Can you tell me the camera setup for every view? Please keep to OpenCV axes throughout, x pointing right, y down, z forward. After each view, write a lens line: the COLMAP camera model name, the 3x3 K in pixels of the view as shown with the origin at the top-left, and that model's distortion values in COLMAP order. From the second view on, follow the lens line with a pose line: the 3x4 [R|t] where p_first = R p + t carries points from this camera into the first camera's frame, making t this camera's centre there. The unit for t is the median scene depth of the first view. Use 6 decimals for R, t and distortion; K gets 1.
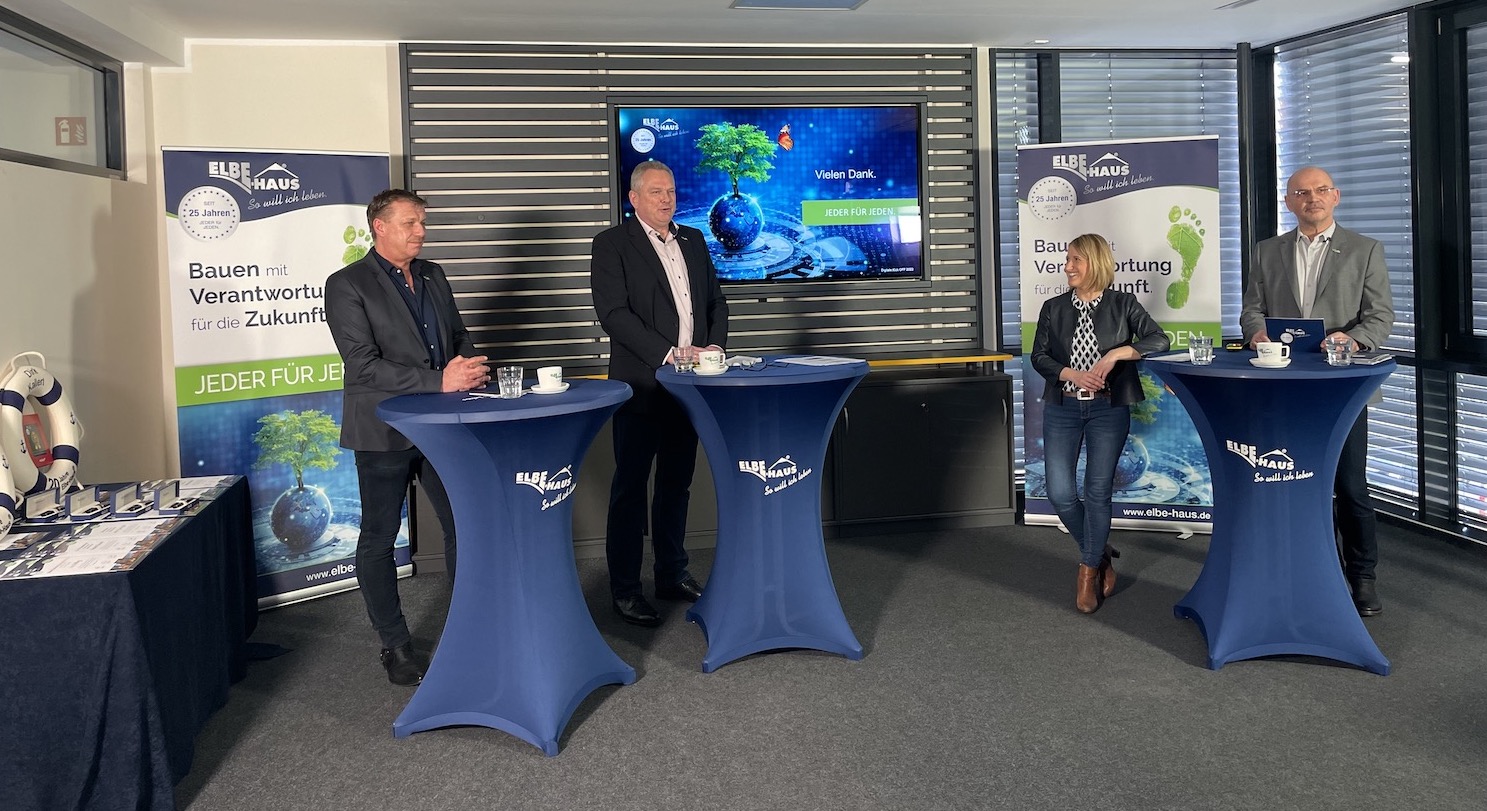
lens RADIAL K [[1157.0, 0, 750.6], [0, 1157.0, 265.1], [0, 0, 1]] dist [0.091147, -0.114378]
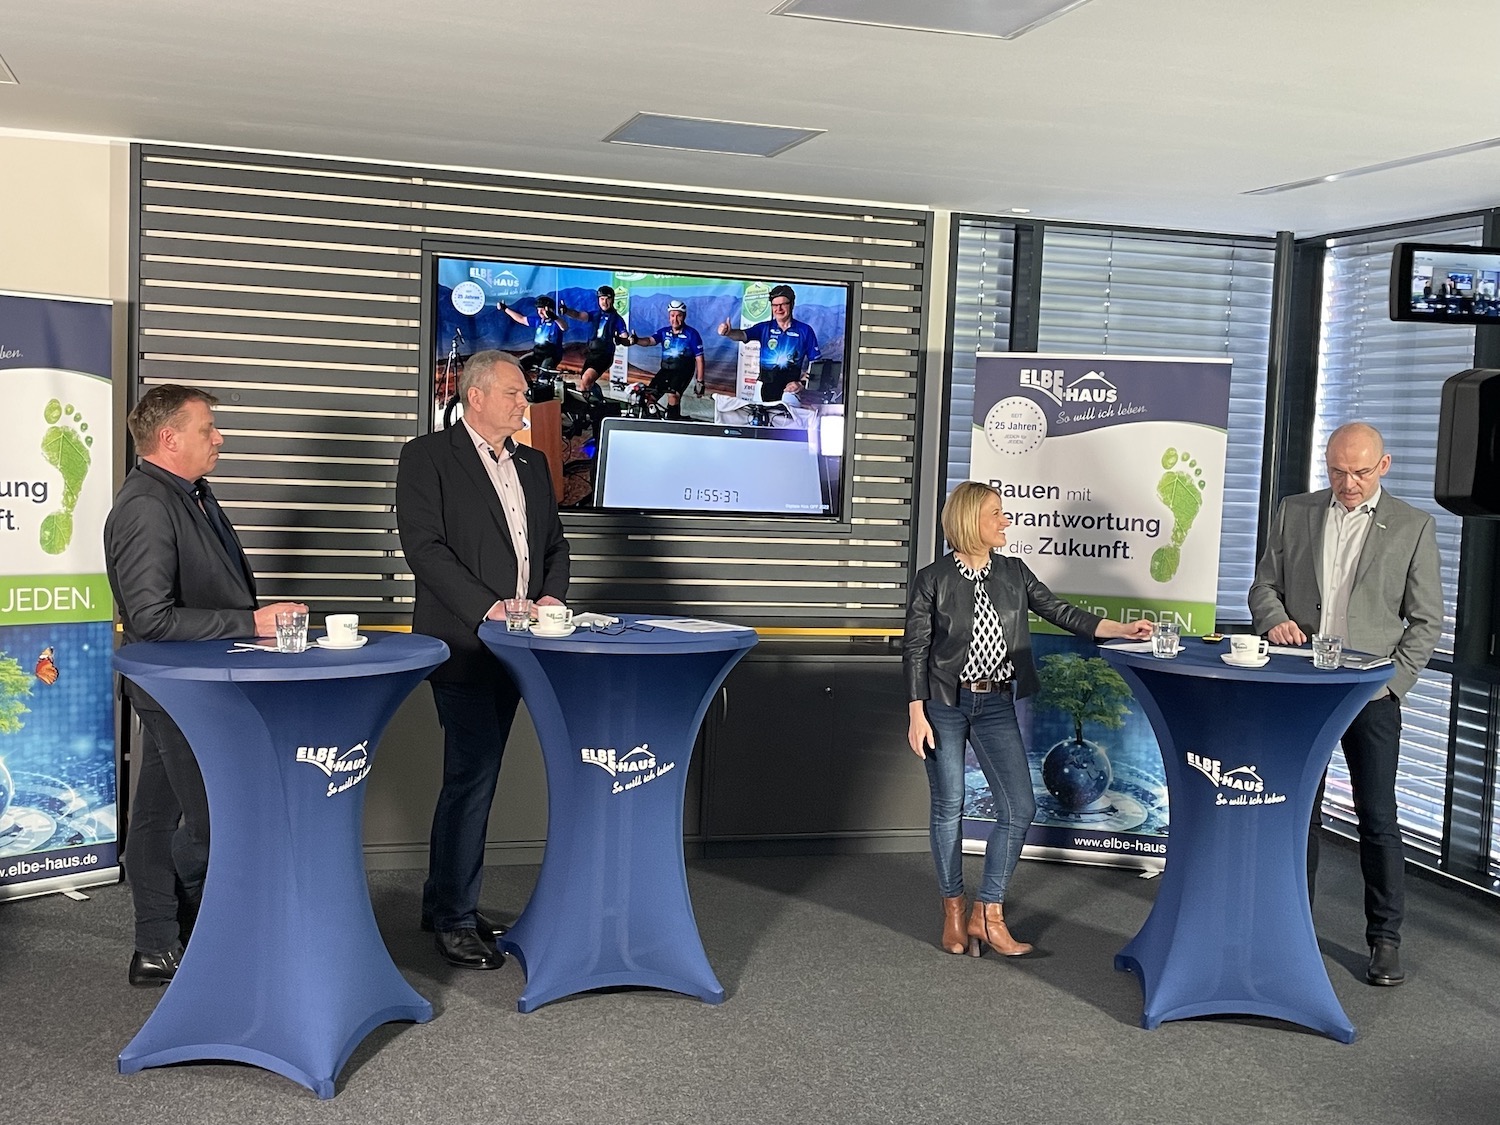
lens RADIAL K [[1772.0, 0, 777.1], [0, 1772.0, 564.0], [0, 0, 1]] dist [0.076672, -0.025465]
pose [[0.992633, 0.062271, 0.103937, -0.009894], [-0.067853, 0.996388, 0.051066, -0.020635], [-0.100382, -0.057742, 0.993272, -0.162214]]
